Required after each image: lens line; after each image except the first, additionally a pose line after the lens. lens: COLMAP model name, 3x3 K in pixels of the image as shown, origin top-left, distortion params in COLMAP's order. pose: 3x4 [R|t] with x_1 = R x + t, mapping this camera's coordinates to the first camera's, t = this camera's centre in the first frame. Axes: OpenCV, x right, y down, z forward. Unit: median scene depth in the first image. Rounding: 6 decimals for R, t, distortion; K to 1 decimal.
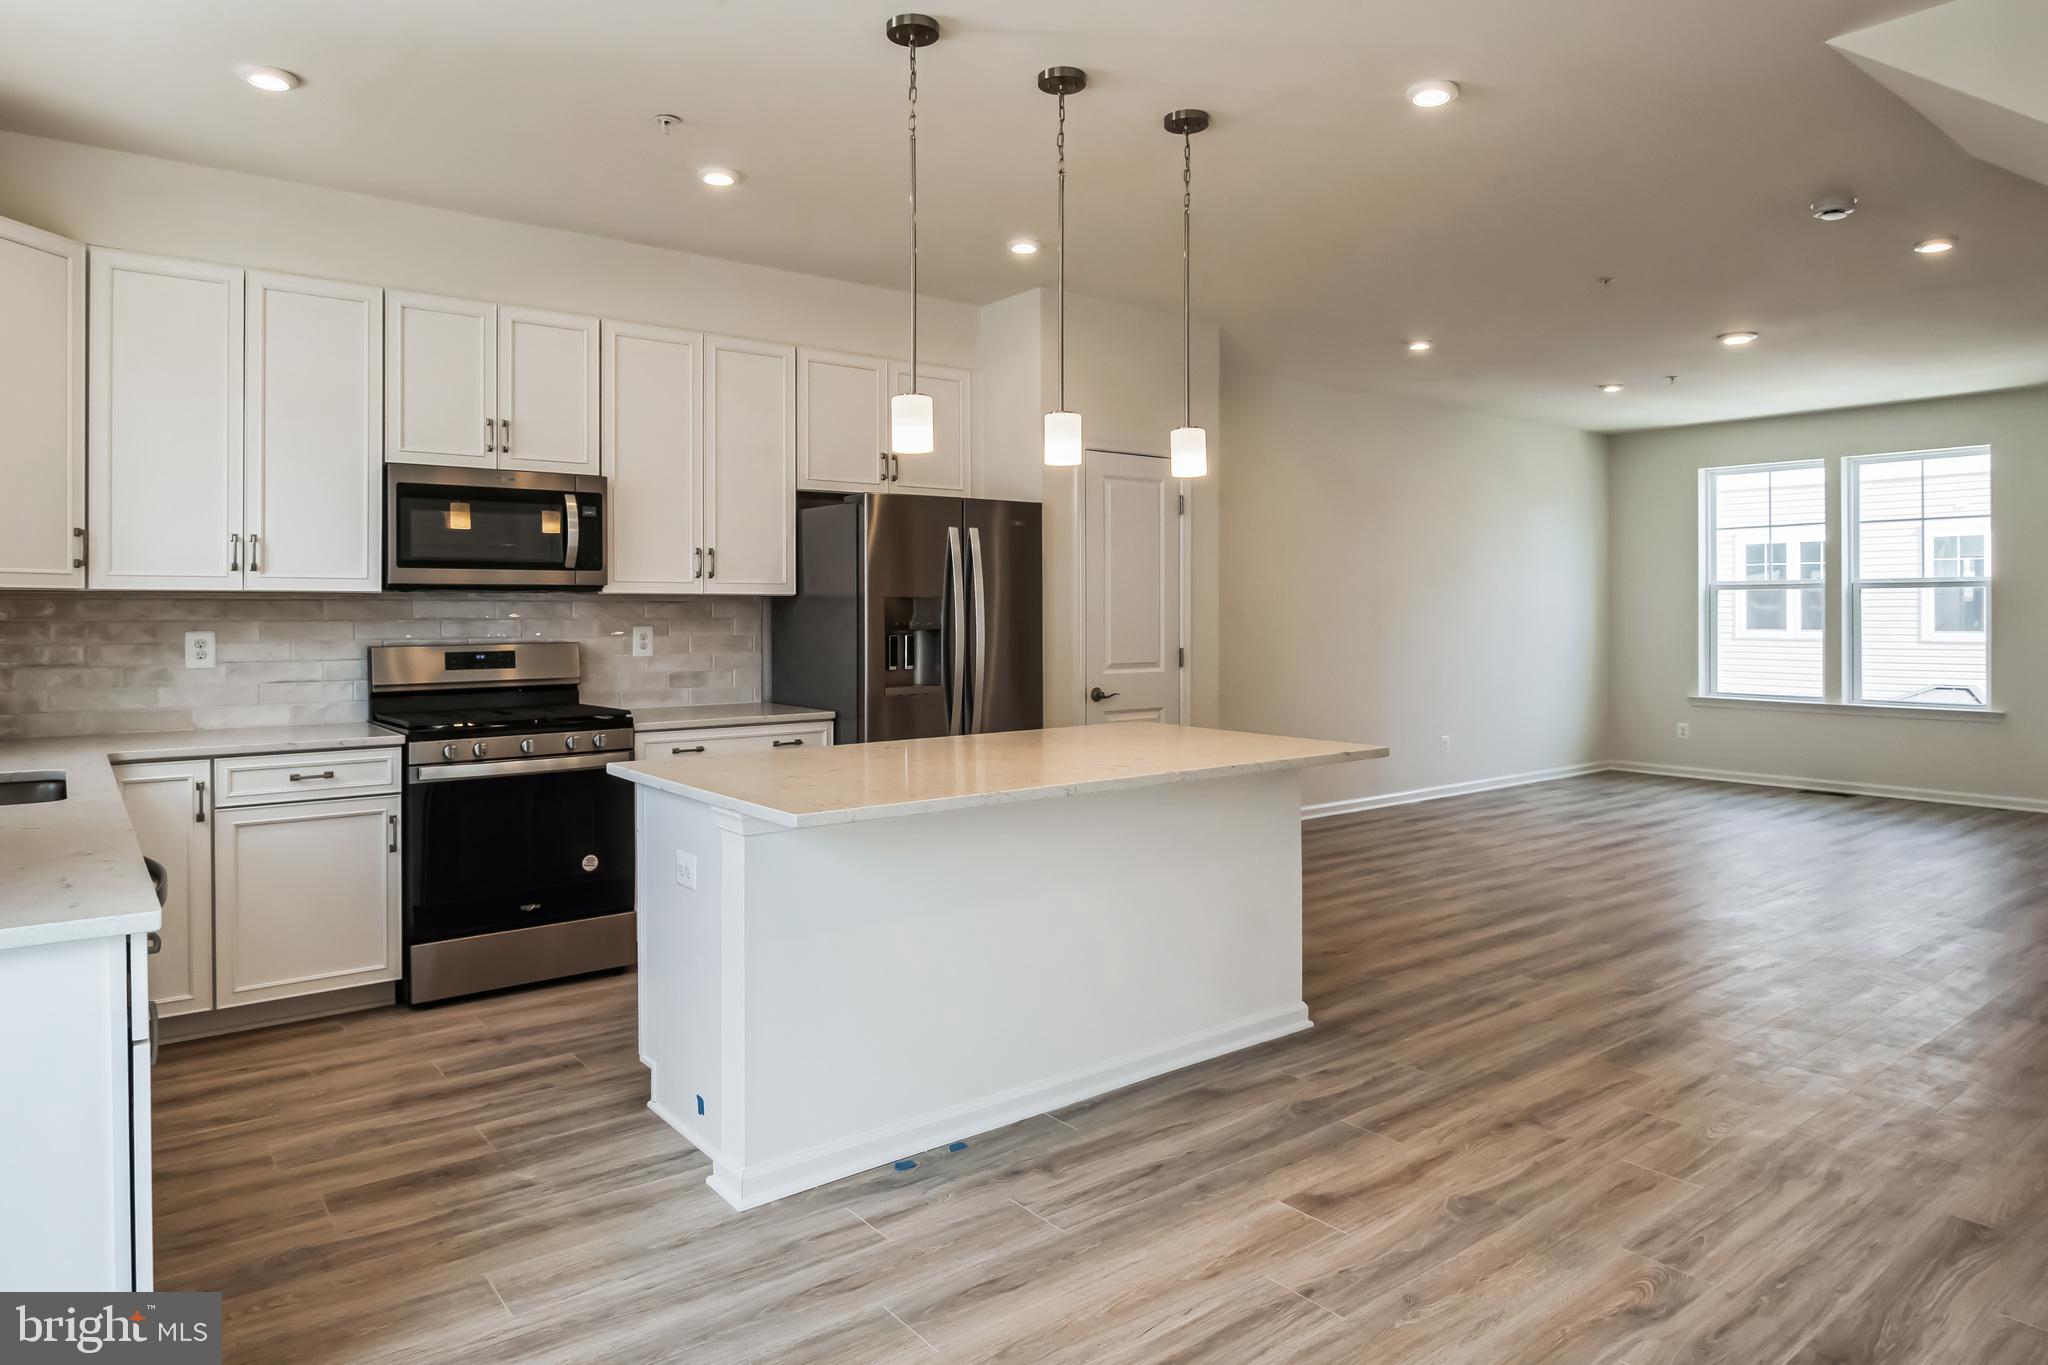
lens RADIAL K [[1246.8, 0, 1025.2], [0, 1246.8, 623.0], [0, 0, 1]] dist [-0.012999, -0.004496]
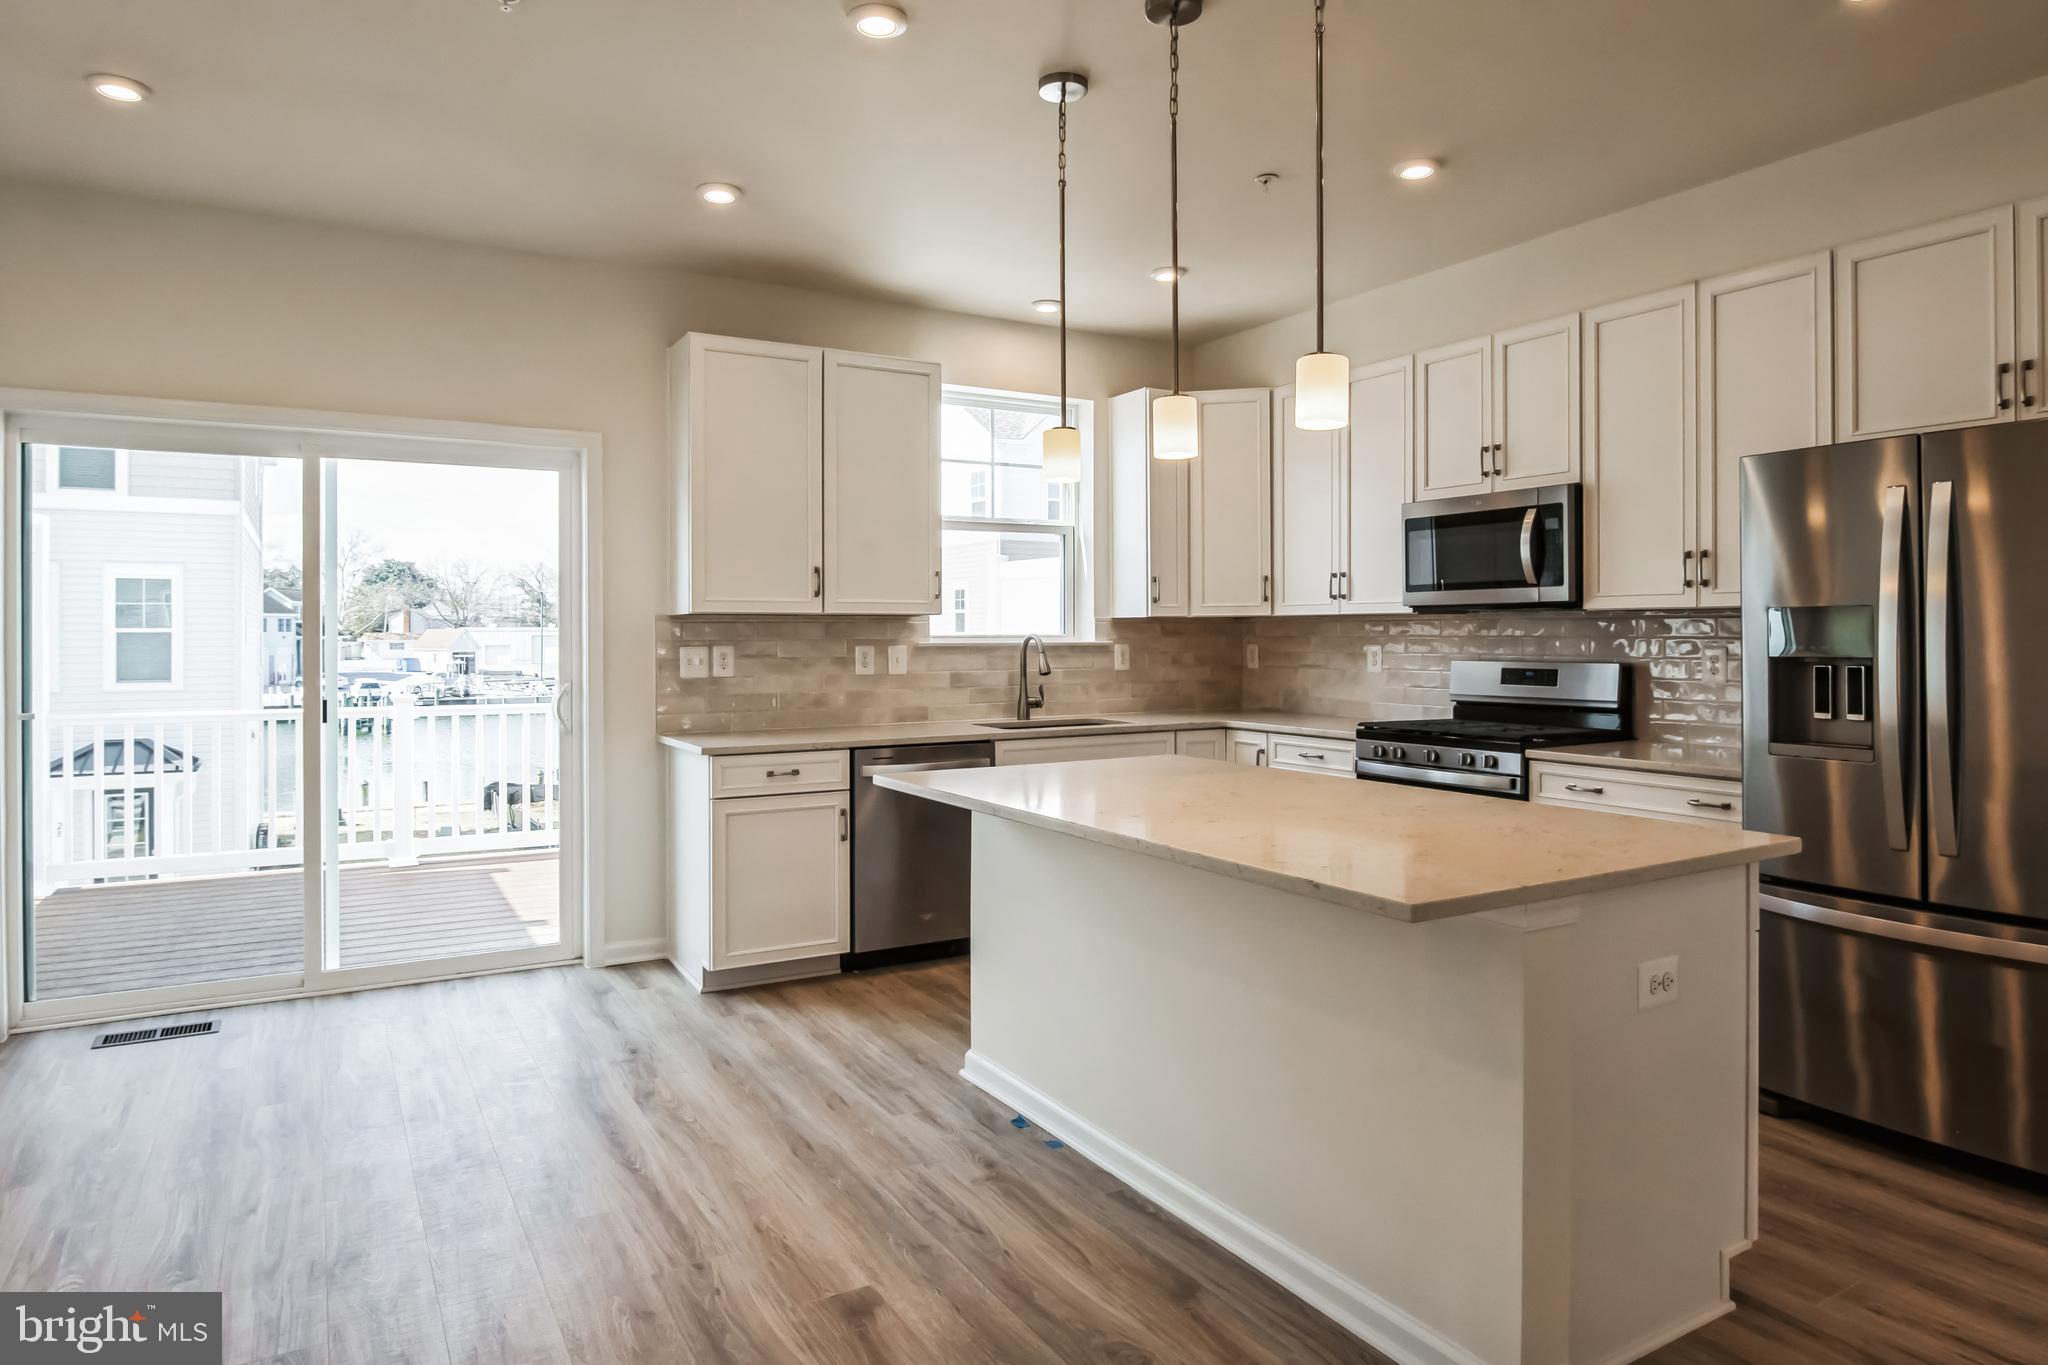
lens RADIAL K [[1246.8, 0, 1022.1], [0, 1246.8, 642.4], [0, 0, 1]] dist [-0.012999, -0.004496]
pose [[-0.145476, 0.009315, -0.989318, 0.767860], [-0.005896, 0.999930, 0.010281, -0.007927], [0.989344, 0.007329, -0.145411, 0.881711]]
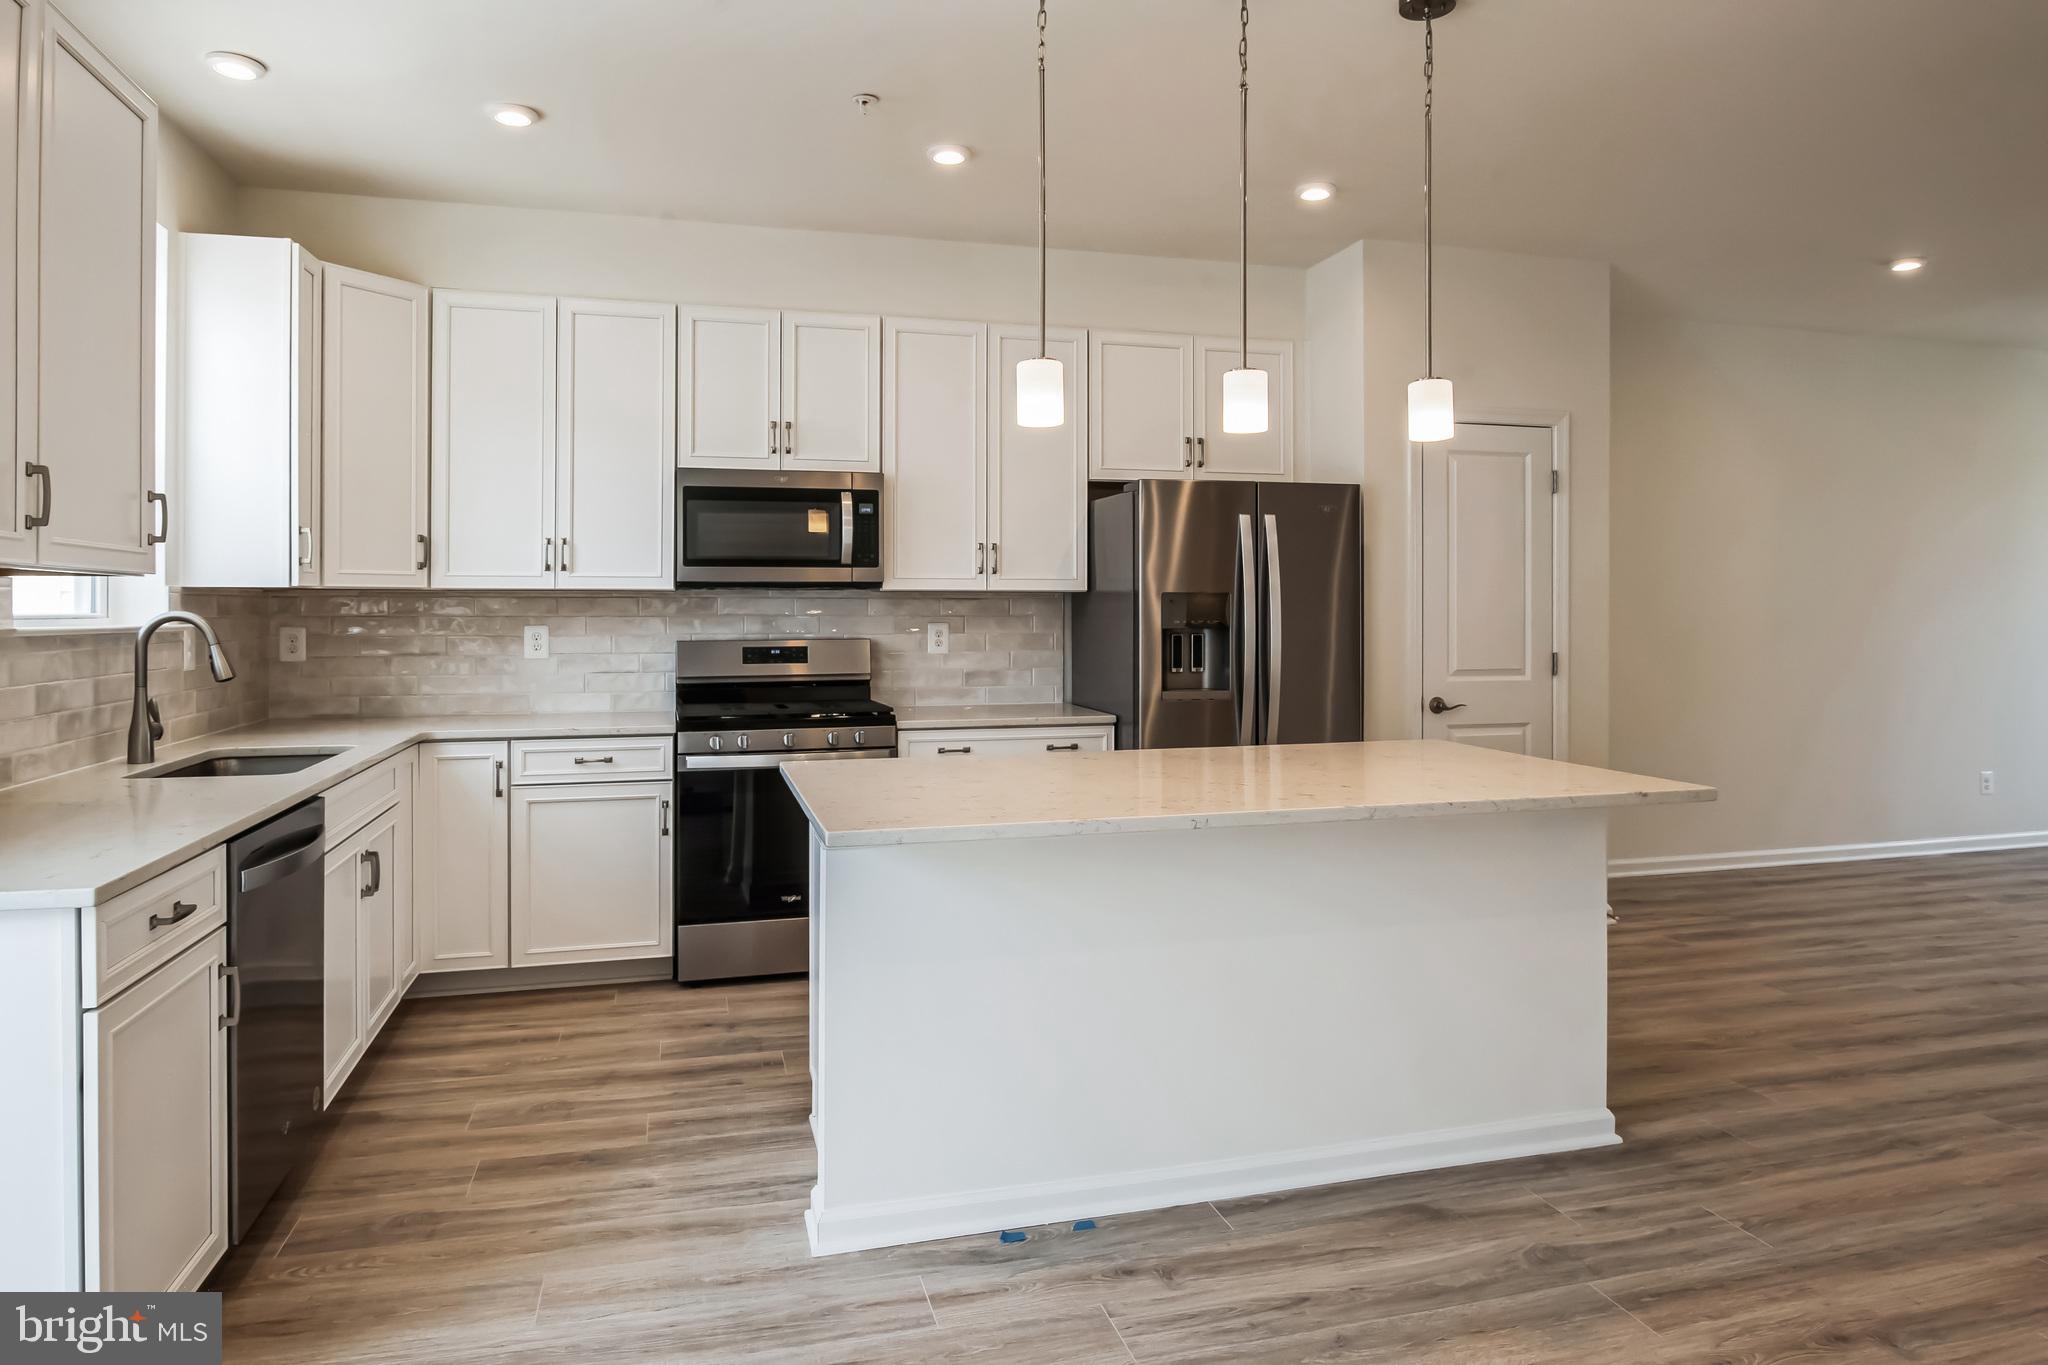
lens RADIAL K [[1246.8, 0, 1026.6], [0, 1246.8, 617.0], [0, 0, 1]] dist [-0.012999, -0.004496]
pose [[0.921996, 0.002832, -0.387188, 0.190112], [-0.004132, 0.999988, -0.002524, 0.000051], [0.387176, 0.003927, 0.921997, 0.145756]]
